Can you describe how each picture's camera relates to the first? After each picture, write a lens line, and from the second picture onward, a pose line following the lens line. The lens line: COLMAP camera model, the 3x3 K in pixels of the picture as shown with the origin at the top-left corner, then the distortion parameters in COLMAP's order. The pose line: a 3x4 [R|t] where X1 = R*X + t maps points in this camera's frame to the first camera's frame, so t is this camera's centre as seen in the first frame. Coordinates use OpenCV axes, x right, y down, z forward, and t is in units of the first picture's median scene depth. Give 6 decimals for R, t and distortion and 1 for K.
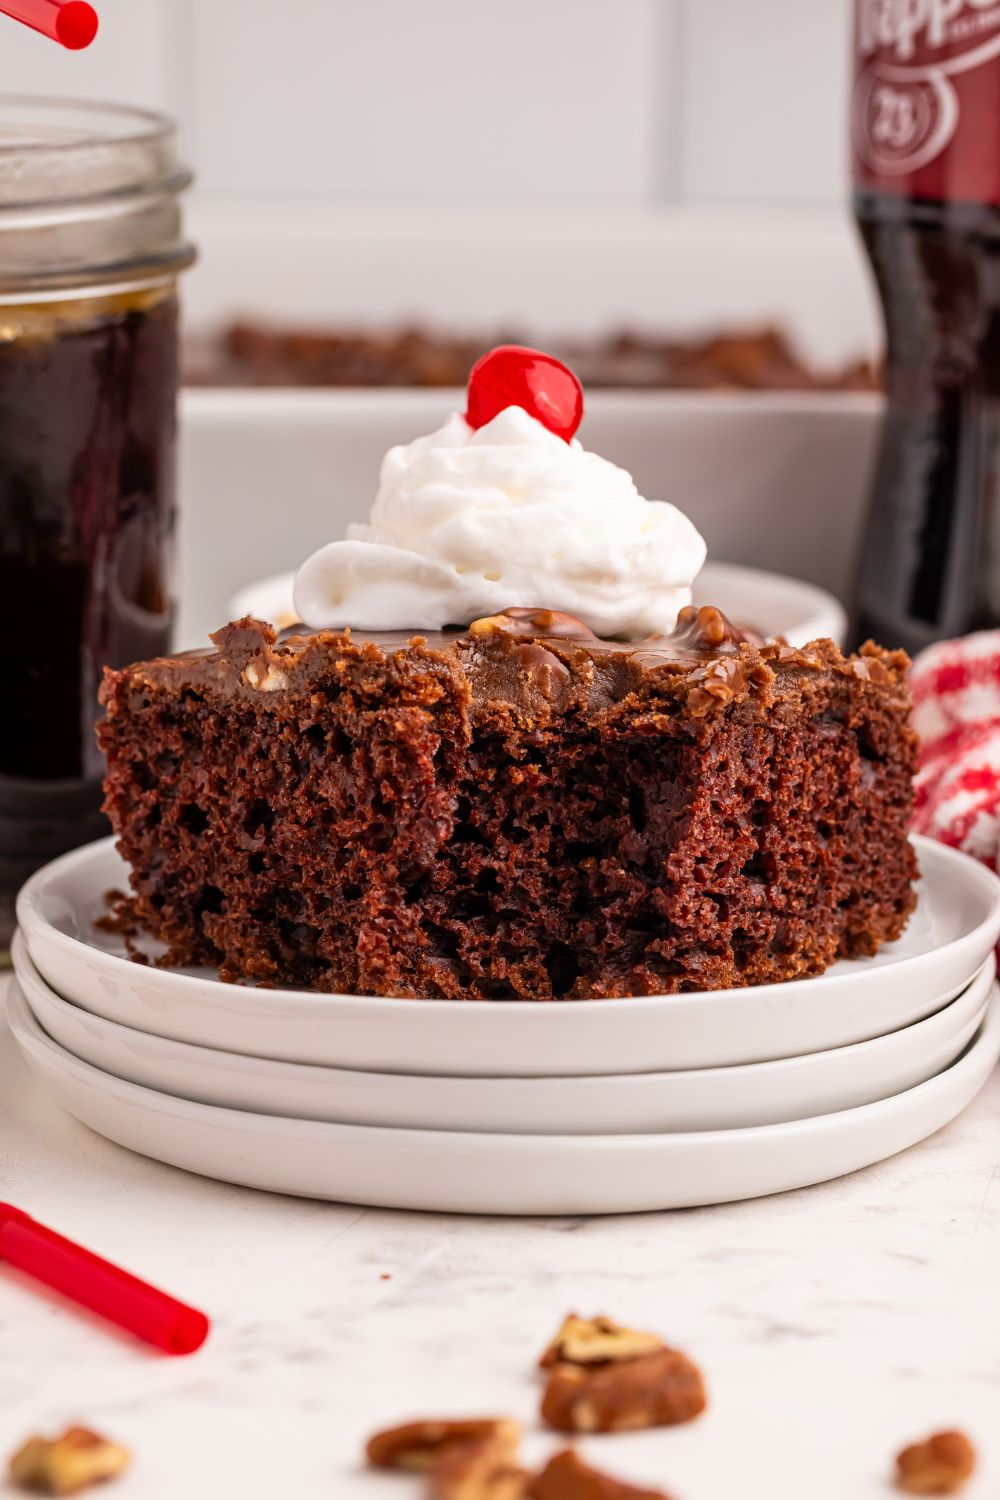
lens RADIAL K [[5242.5, 0, 495.2], [0, 5242.5, 756.0], [0, 0, 1]] dist [0.065398, 0.000000]
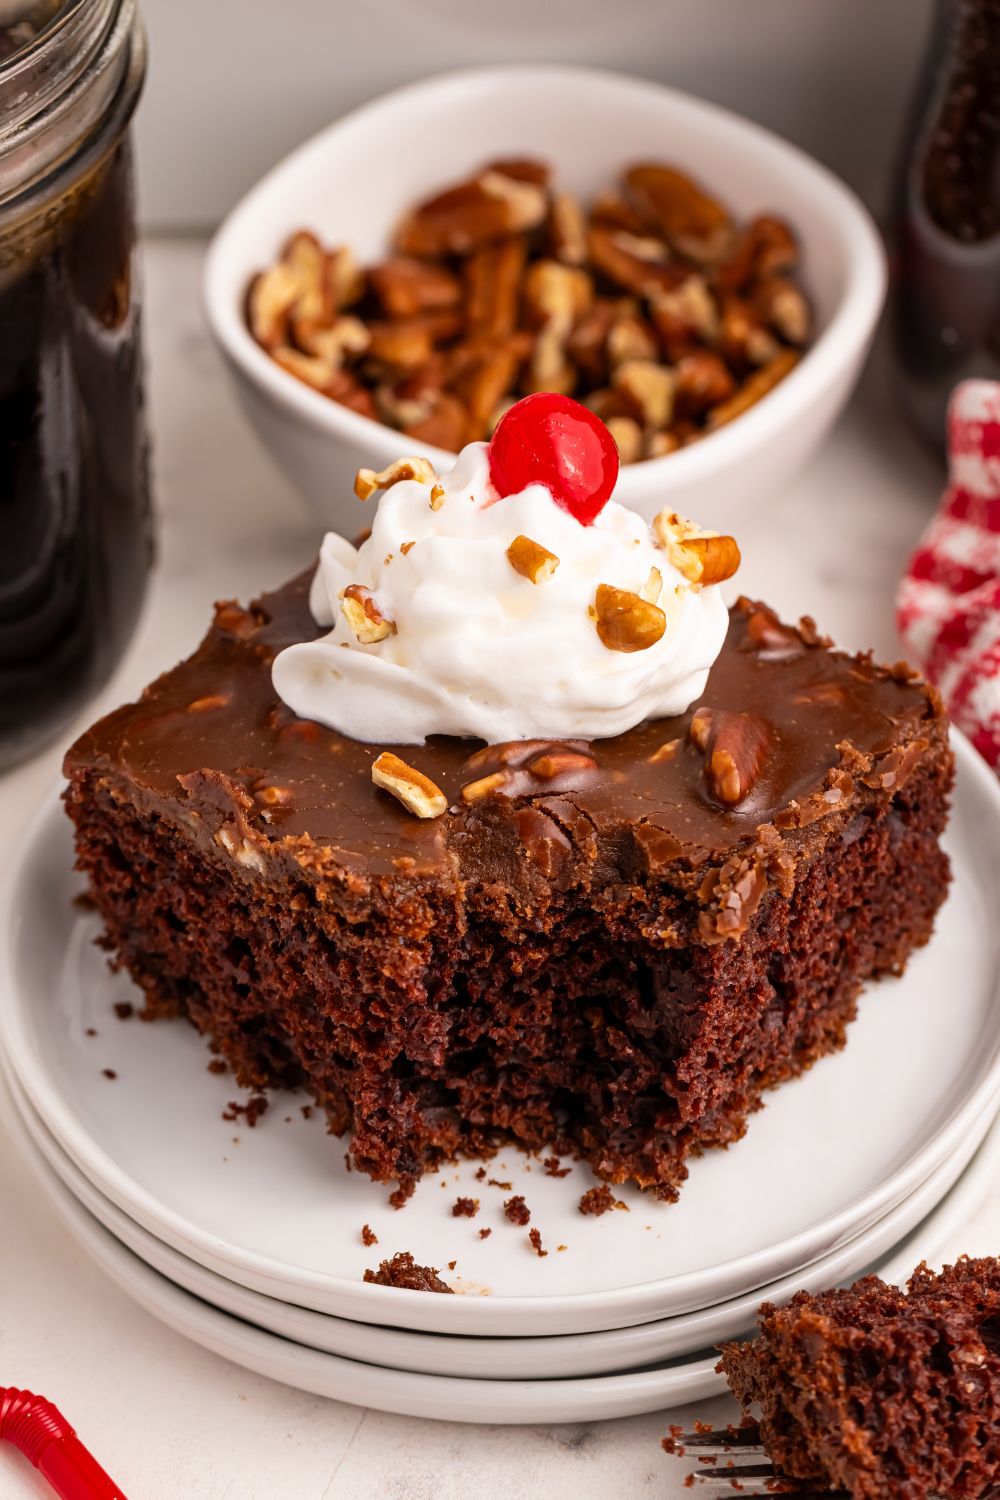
lens RADIAL K [[5242.5, 0, 495.0], [0, 5242.5, 739.6], [0, 0, 1]] dist [0.065398, 0.000000]
pose [[0.999710, -0.013532, -0.019921, 0.019414], [0.021745, 0.862720, 0.505214, -0.497599], [0.010349, -0.505501, 0.862764, 0.216707]]
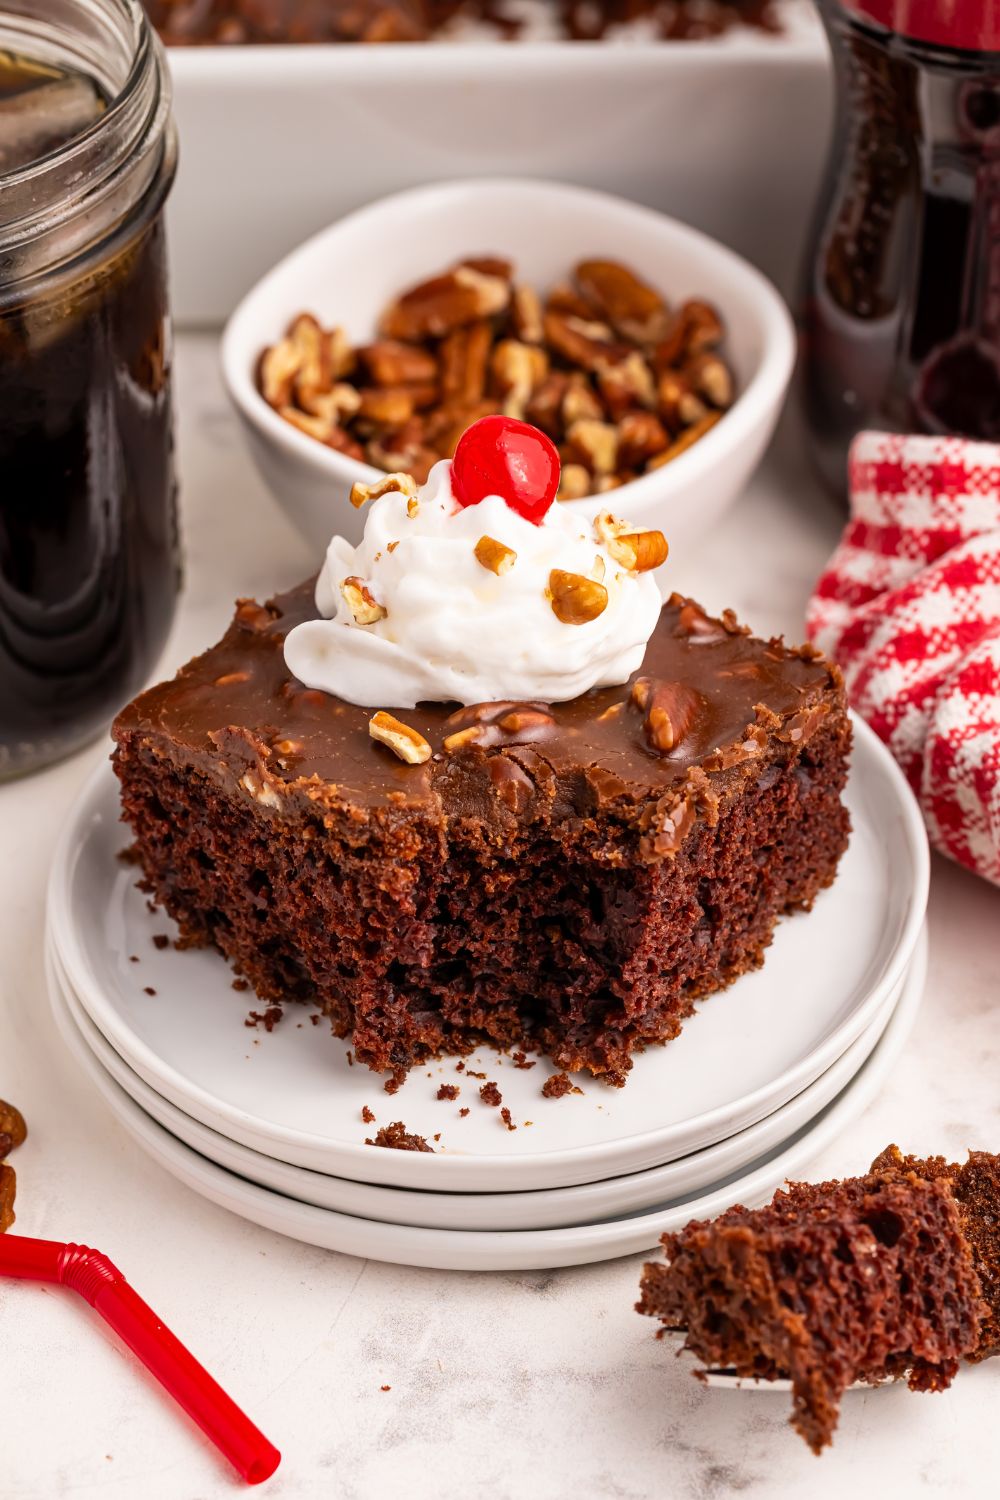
lens RADIAL K [[5242.5, 0, 512.0], [0, 5242.5, 764.6], [0, 0, 1]] dist [0.065398, 0.000000]
pose [[0.999778, -0.019522, -0.007908, 0.018410], [0.020963, 0.885741, 0.463707, -0.537475], [-0.002048, -0.463769, 0.885954, 0.015604]]
